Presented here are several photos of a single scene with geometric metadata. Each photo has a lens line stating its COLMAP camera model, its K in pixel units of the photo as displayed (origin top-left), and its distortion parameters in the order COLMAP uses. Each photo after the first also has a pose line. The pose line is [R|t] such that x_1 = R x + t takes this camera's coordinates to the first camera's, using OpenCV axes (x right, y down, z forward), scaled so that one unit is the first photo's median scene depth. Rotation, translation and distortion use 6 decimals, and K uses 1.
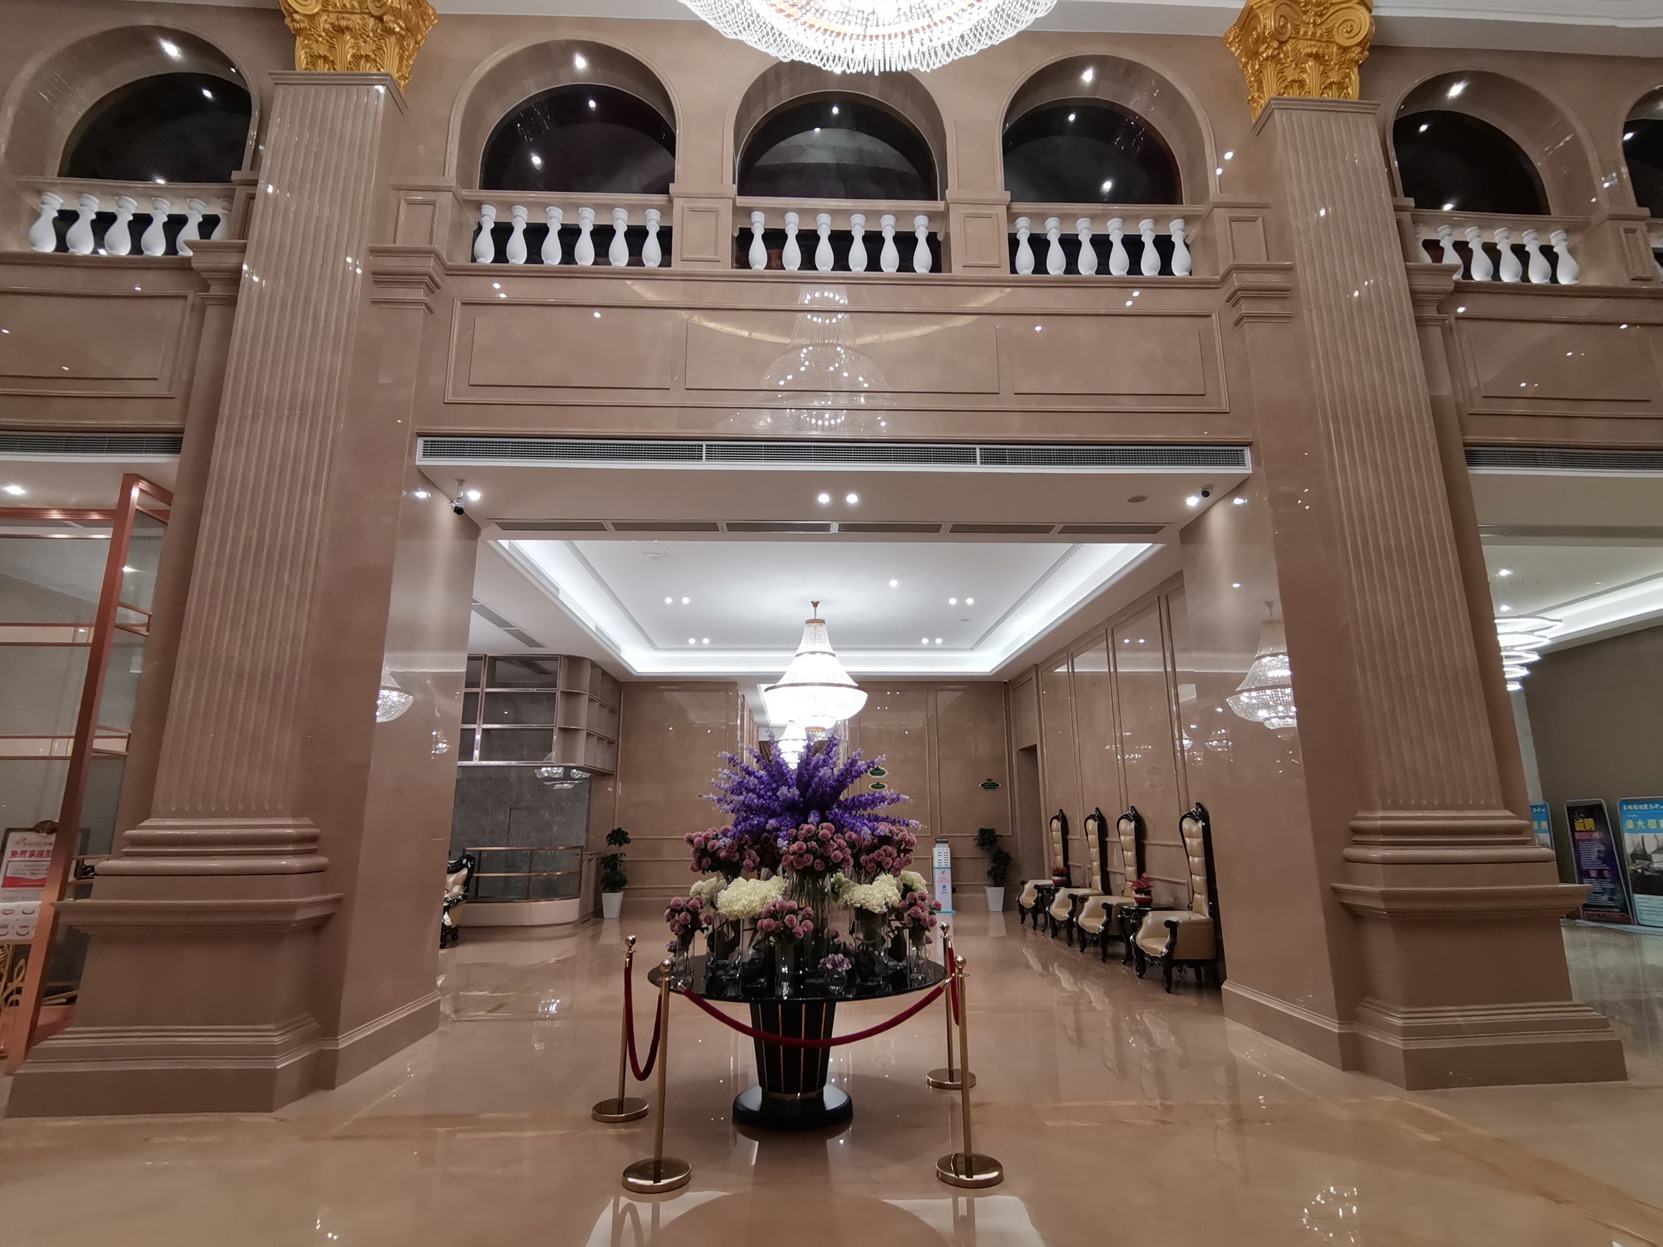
lens RADIAL K [[828.4, 0, 831.5], [0, 828.4, 623.5], [0, 0, 1]] dist [0.030095, -0.028187]
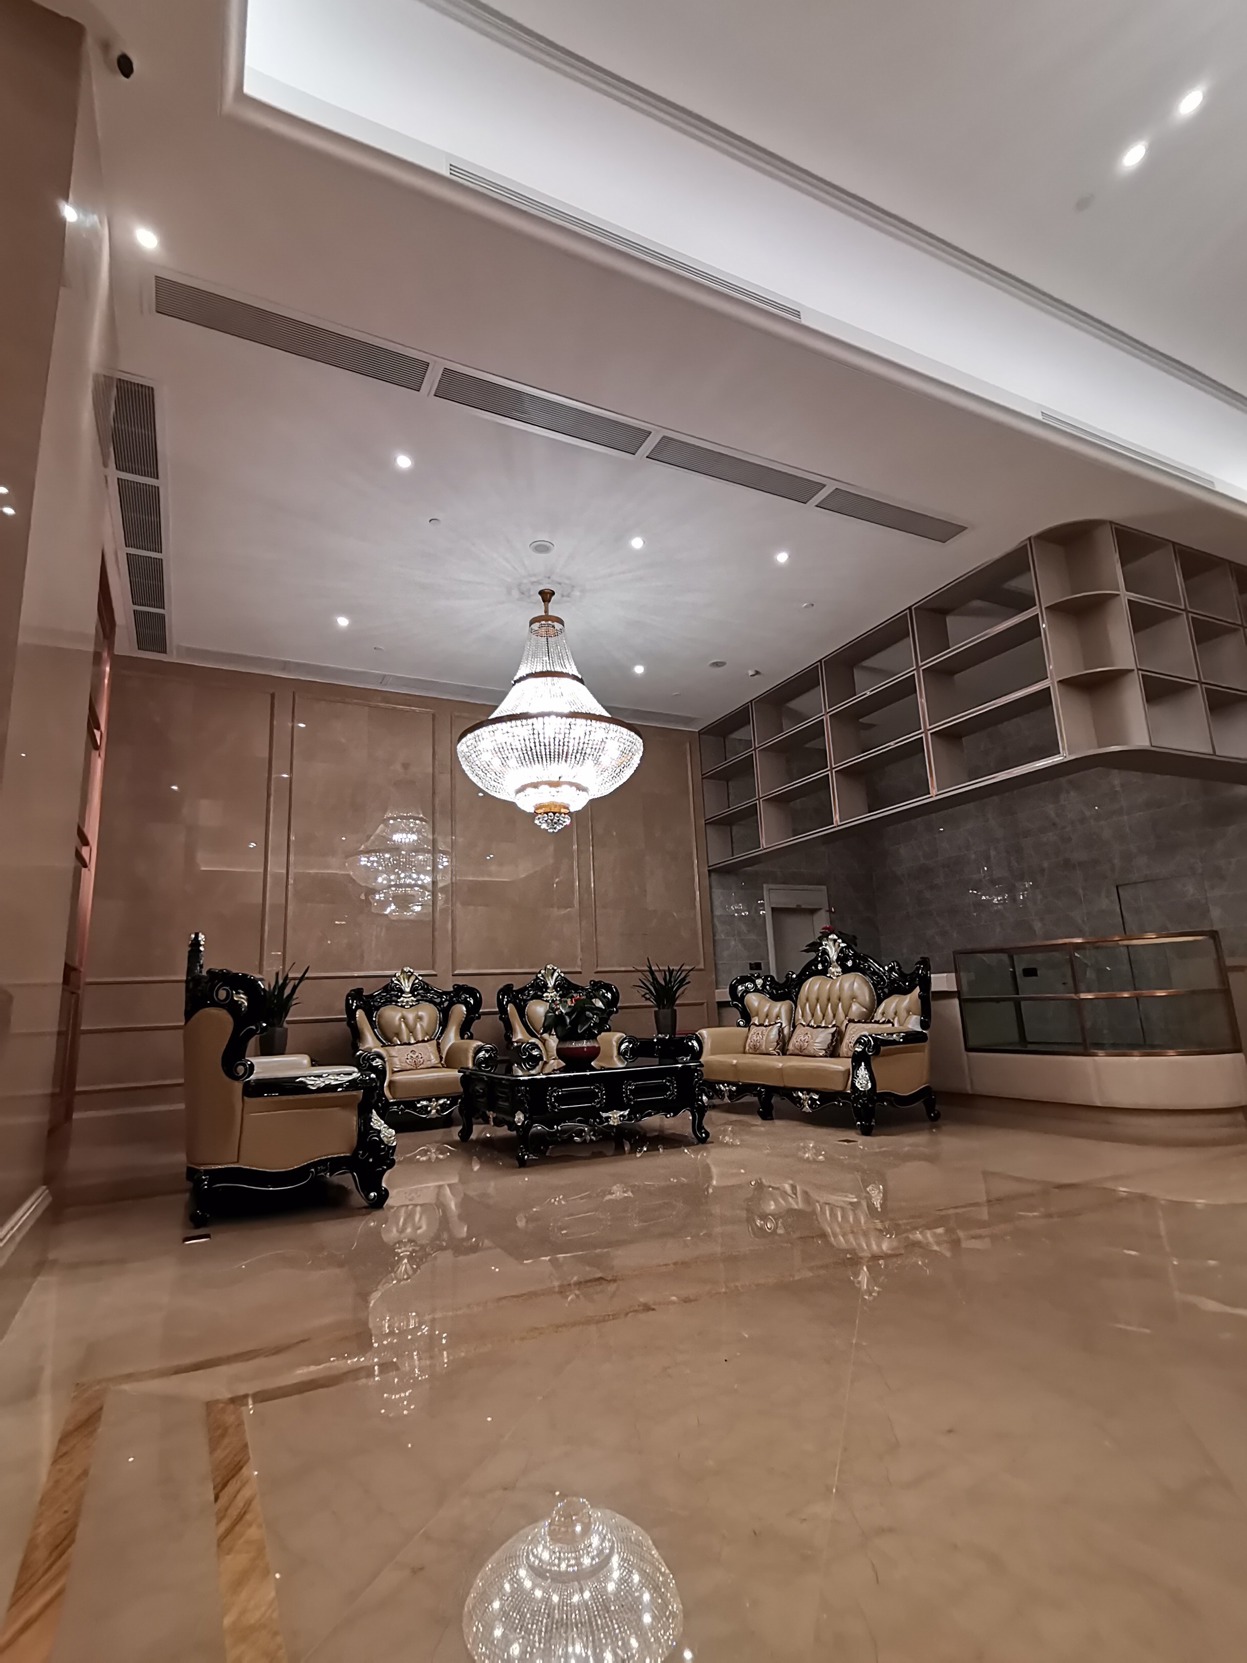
lens RADIAL K [[828.4, 0, 623.5], [0, 828.4, 831.5], [0, 0, 1]] dist [0.030095, -0.028187]
pose [[0.421097, -0.200204, -0.884645, -0.040263], [0.252124, 0.962734, -0.097863, 0.184486], [0.871270, -0.181831, 0.455880, 0.553796]]
